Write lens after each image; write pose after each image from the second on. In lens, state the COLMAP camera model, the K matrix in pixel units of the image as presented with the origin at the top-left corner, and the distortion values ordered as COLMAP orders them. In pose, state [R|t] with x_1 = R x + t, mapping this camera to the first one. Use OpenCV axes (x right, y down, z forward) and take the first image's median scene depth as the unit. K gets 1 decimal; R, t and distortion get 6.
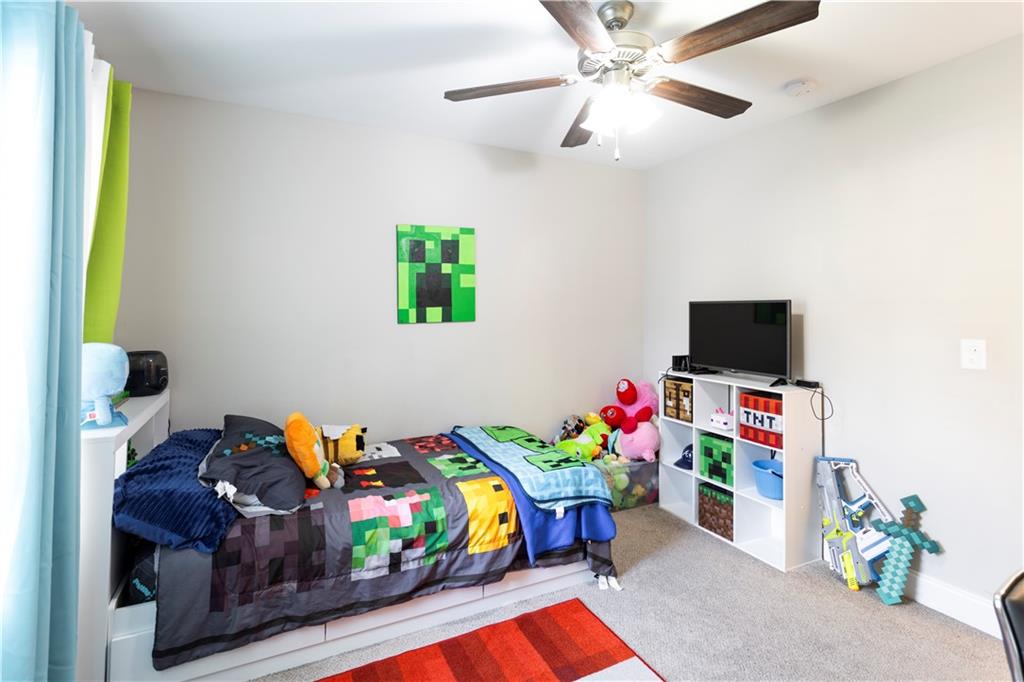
lens RADIAL K [[481.9, 0, 510.4], [0, 481.9, 304.5], [0, 0, 1]] dist [0.002412, 0.000907]
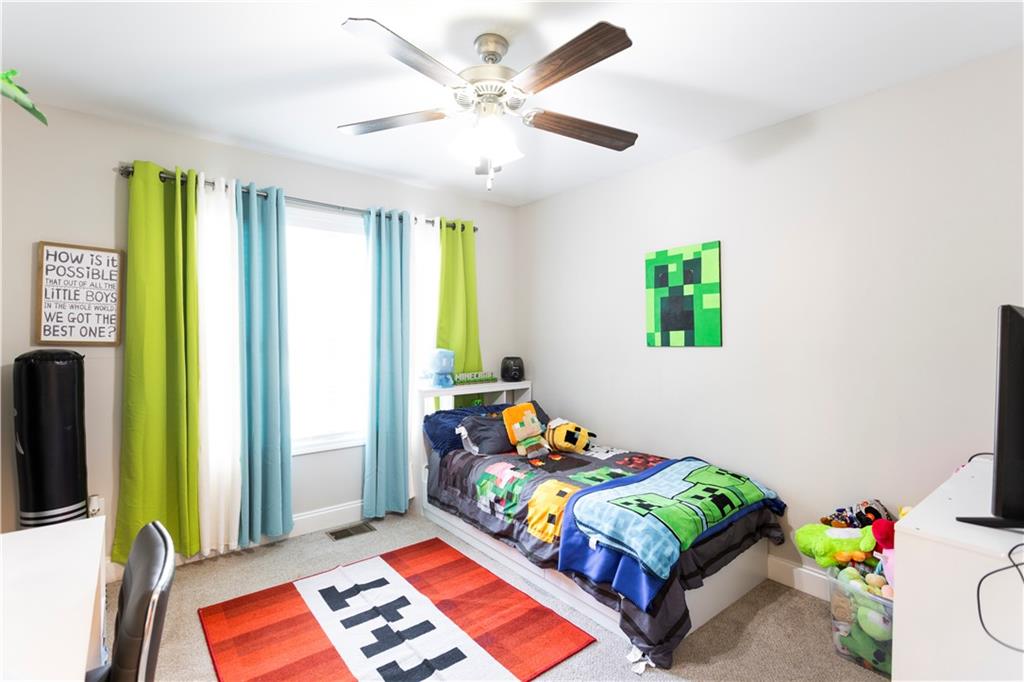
lens RADIAL K [[481.9, 0, 513.8], [0, 481.9, 339.5], [0, 0, 1]] dist [0.002412, 0.000907]
pose [[0.229231, 0.011793, -0.973301, 0.742080], [0.011490, 0.999824, 0.014821, 0.004919], [0.973304, -0.014581, 0.229055, 0.465513]]
